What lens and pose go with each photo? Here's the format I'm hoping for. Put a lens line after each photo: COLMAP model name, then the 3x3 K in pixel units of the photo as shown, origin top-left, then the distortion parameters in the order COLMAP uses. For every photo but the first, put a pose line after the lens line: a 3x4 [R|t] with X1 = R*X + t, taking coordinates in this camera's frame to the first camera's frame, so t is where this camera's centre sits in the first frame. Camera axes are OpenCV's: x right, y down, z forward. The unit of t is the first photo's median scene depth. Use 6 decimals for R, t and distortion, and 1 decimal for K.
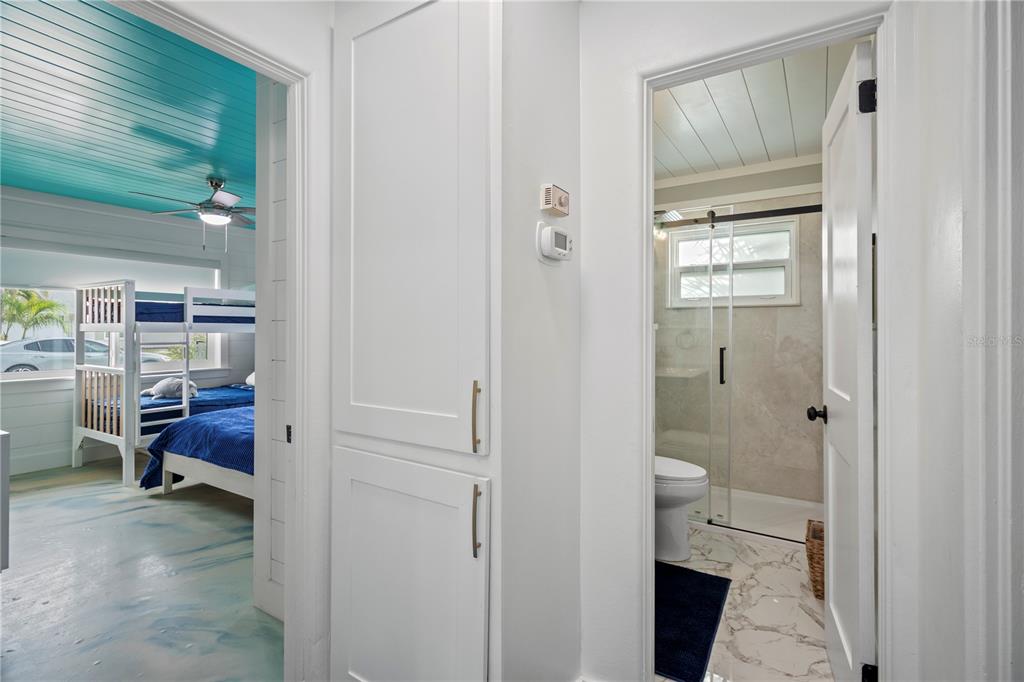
lens RADIAL K [[477.7, 0, 529.9], [0, 477.7, 329.2], [0, 0, 1]] dist [-0.001094, -0.000307]
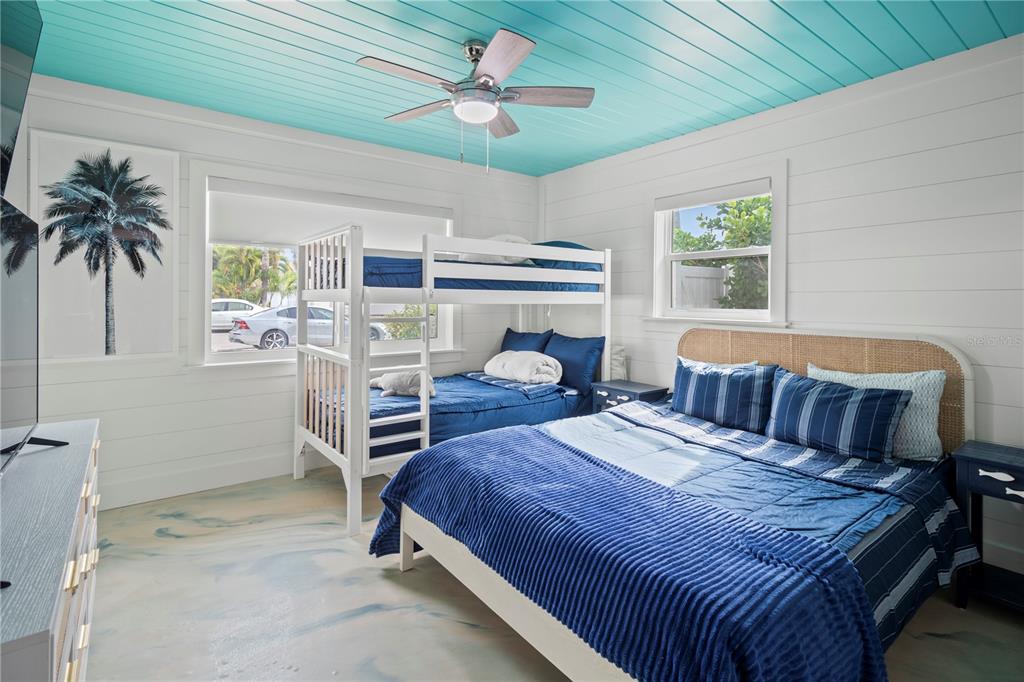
lens RADIAL K [[486.6, 0, 526.1], [0, 486.6, 301.3], [0, 0, 1]] dist [0.001712, 0.000256]
pose [[0.937427, 0.006438, -0.348122, -0.357275], [-0.005095, 0.999976, 0.004774, 0.000161], [0.348144, -0.002702, 0.937437, 0.419003]]
